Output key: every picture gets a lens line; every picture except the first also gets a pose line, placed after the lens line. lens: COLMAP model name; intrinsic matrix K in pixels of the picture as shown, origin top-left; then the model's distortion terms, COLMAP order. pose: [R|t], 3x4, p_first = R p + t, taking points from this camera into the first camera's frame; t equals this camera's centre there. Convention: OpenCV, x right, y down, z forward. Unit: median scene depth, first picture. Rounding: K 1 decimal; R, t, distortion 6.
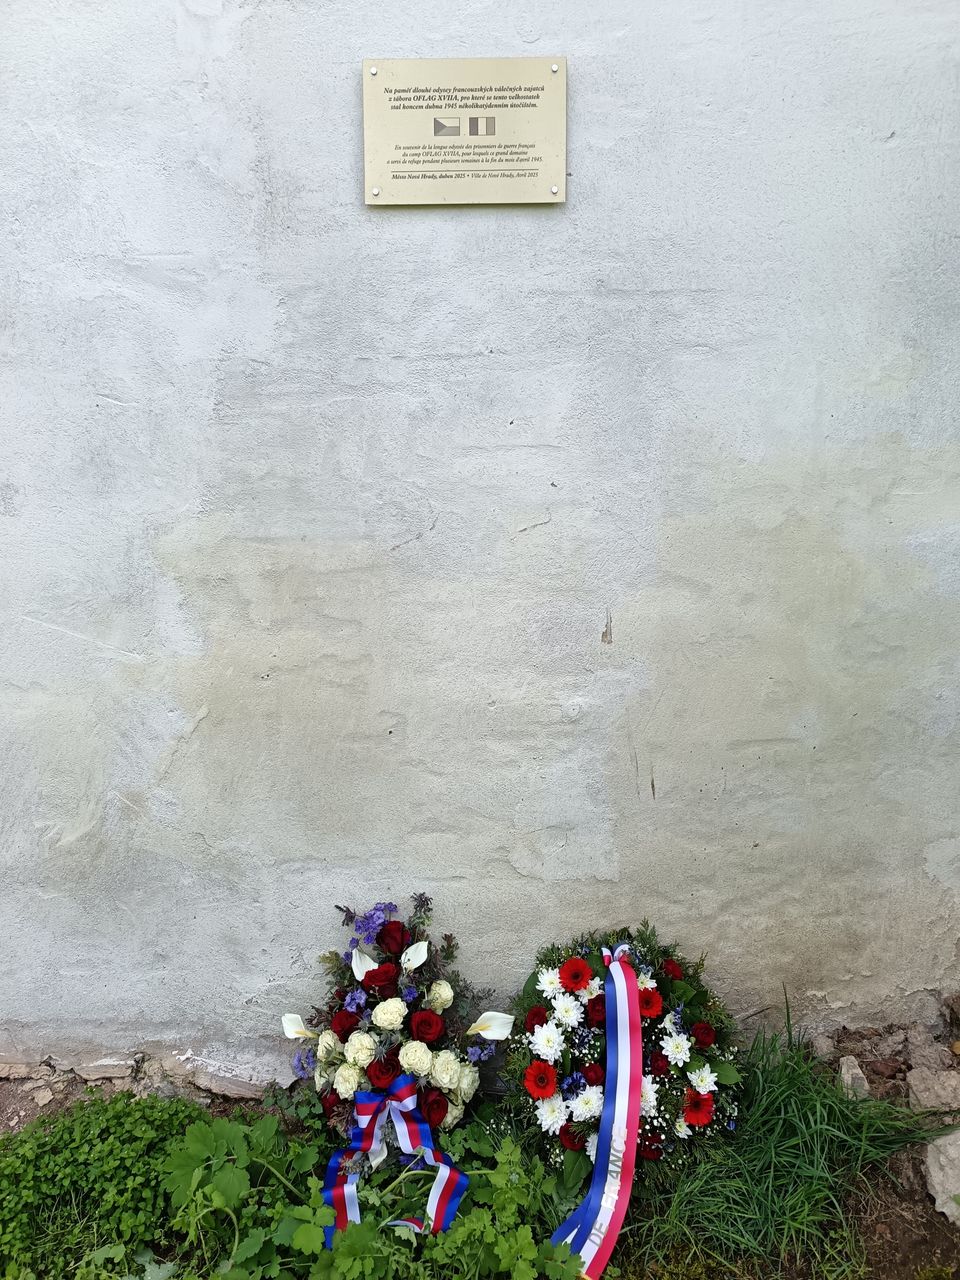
lens RADIAL K [[886.0, 0, 479.1], [0, 886.0, 643.9], [0, 0, 1]] dist [0.018521, -0.024223]
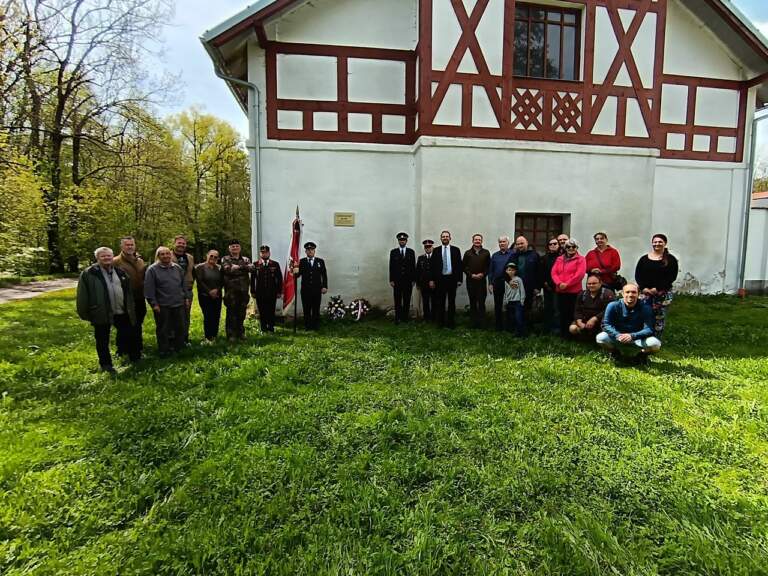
lens RADIAL K [[368.4, 0, 384.3], [0, 368.4, 290.5], [0, 0, 1]] dist [-0.015557, 0.001614]
pose [[0.989155, 0.003049, 0.146845, -0.178612], [0.003513, 0.999007, -0.044408, 0.437731], [-0.146834, 0.044442, 0.988162, -3.150061]]
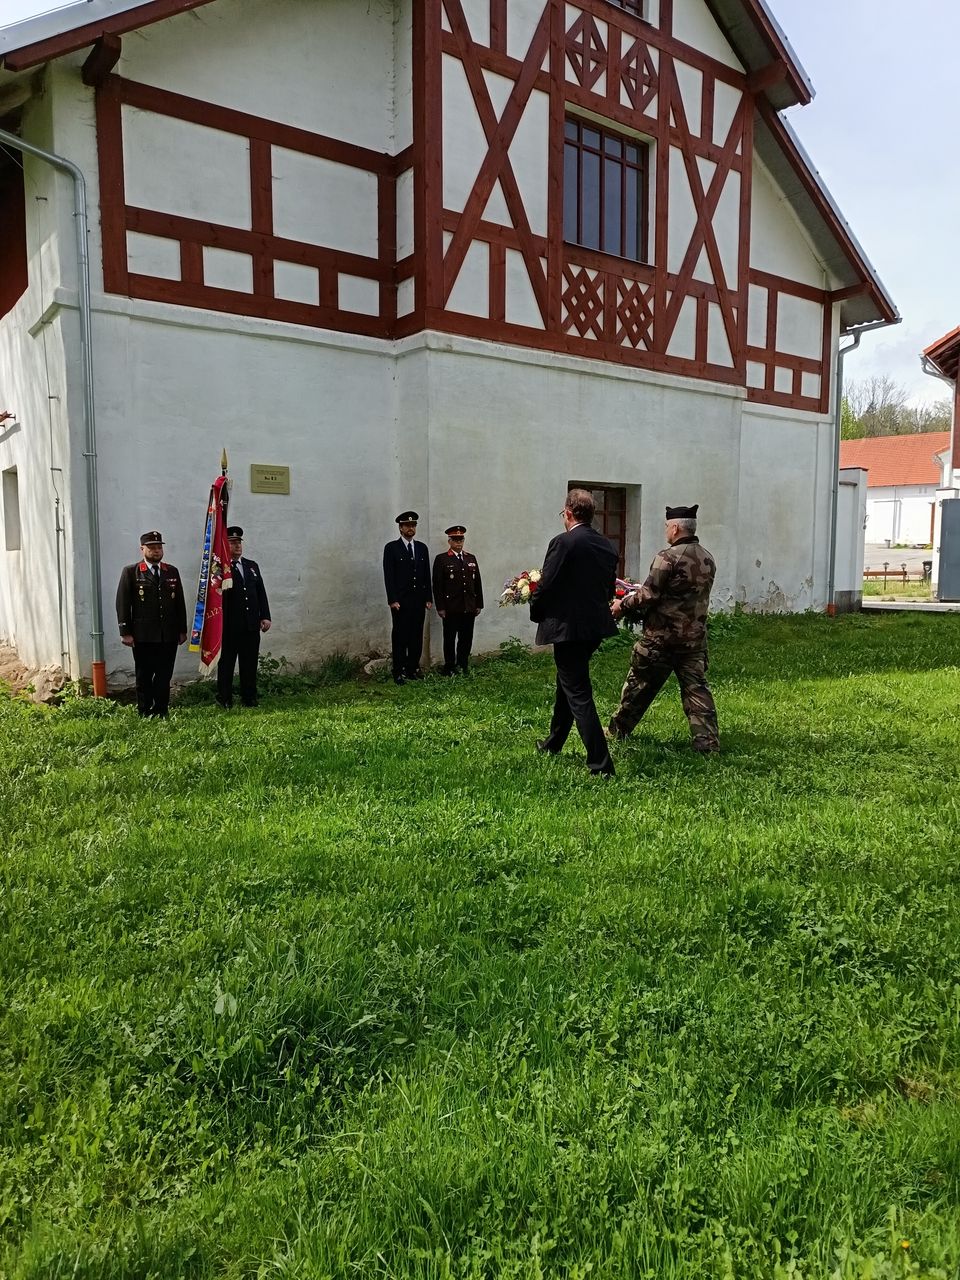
lens RADIAL K [[886.0, 0, 476.8], [0, 886.0, 648.0], [0, 0, 1]] dist [0.018521, -0.024223]
pose [[0.803411, -0.044652, 0.593748, -2.010112], [0.069753, 0.997376, -0.019379, 0.539544], [-0.591325, 0.056985, 0.804418, -3.523221]]
